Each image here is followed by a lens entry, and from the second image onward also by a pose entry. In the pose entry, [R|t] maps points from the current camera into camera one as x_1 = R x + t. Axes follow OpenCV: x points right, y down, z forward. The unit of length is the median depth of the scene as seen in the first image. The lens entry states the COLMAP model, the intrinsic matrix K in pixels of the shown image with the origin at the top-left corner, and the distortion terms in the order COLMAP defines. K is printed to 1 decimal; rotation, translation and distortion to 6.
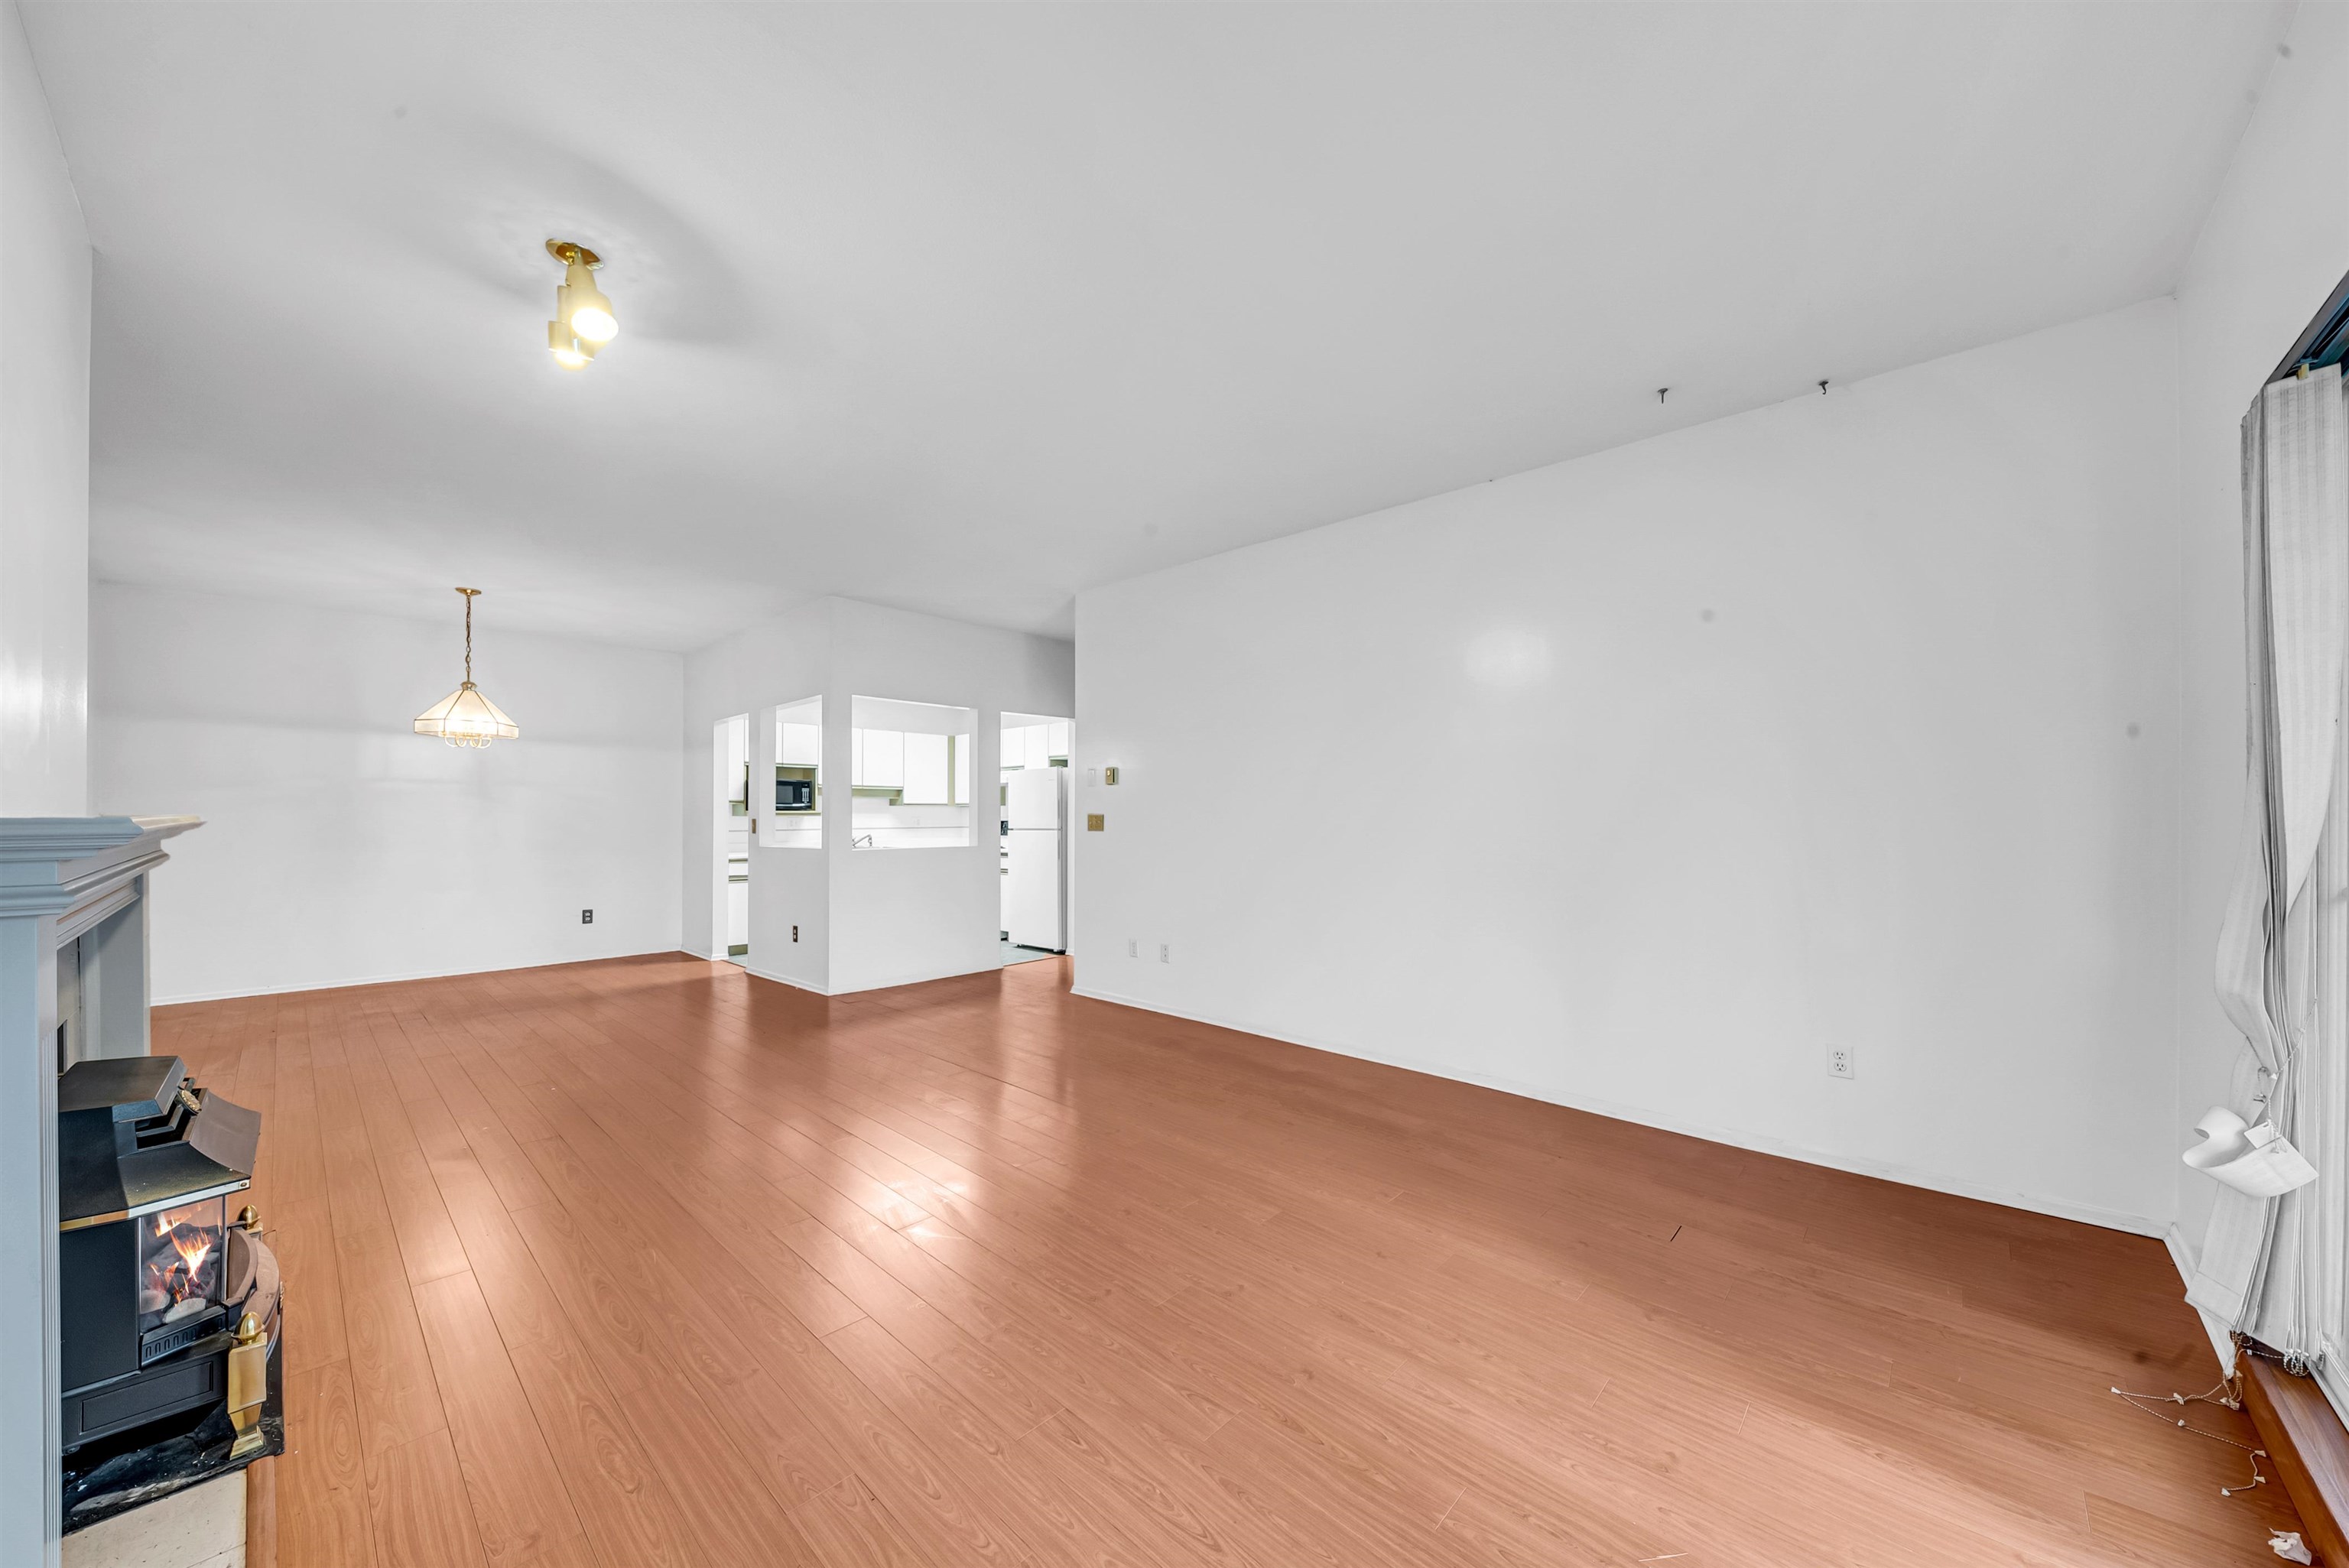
lens RADIAL K [[828.1, 0, 1196.8], [0, 828.1, 809.0], [0, 0, 1]] dist [0.004951, -0.002947]
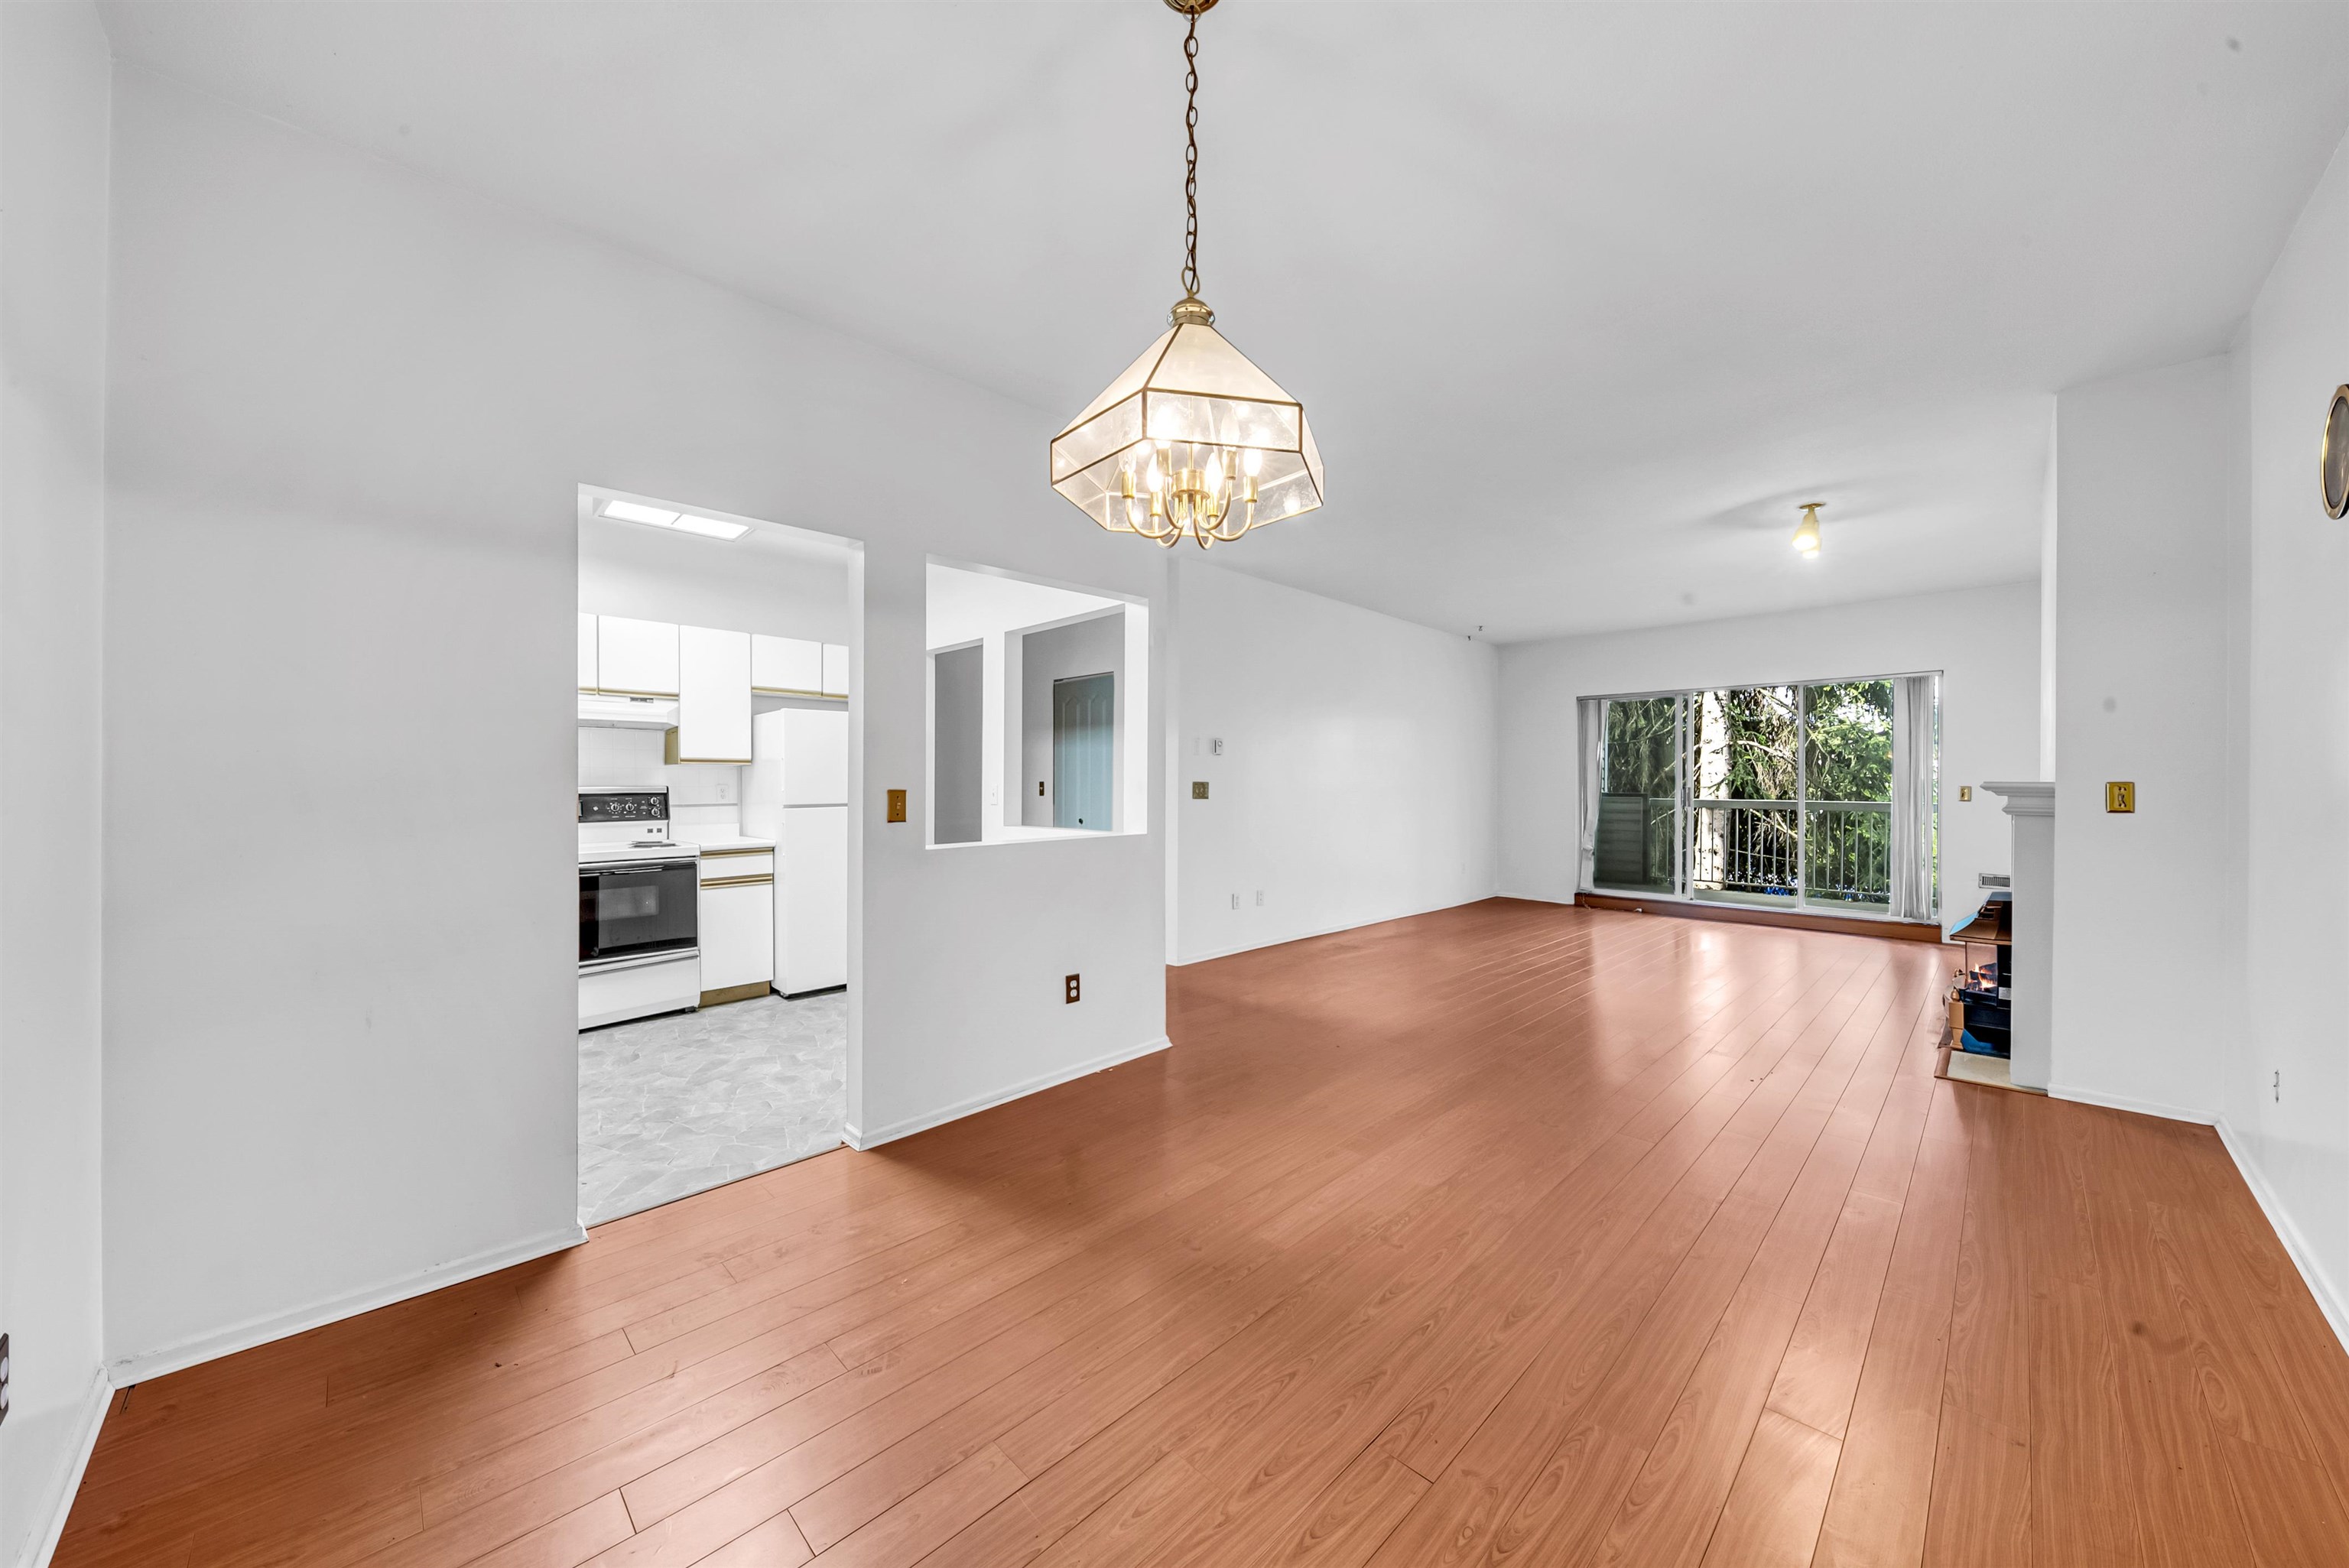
lens RADIAL K [[828.1, 0, 1171.7], [0, 828.1, 782.1], [0, 0, 1]] dist [0.004951, -0.002947]
pose [[0.054891, 0.003197, 0.998487, -1.021446], [-0.008192, 0.999963, -0.002751, 0.008530], [-0.998459, -0.008029, 0.054915, 0.871018]]
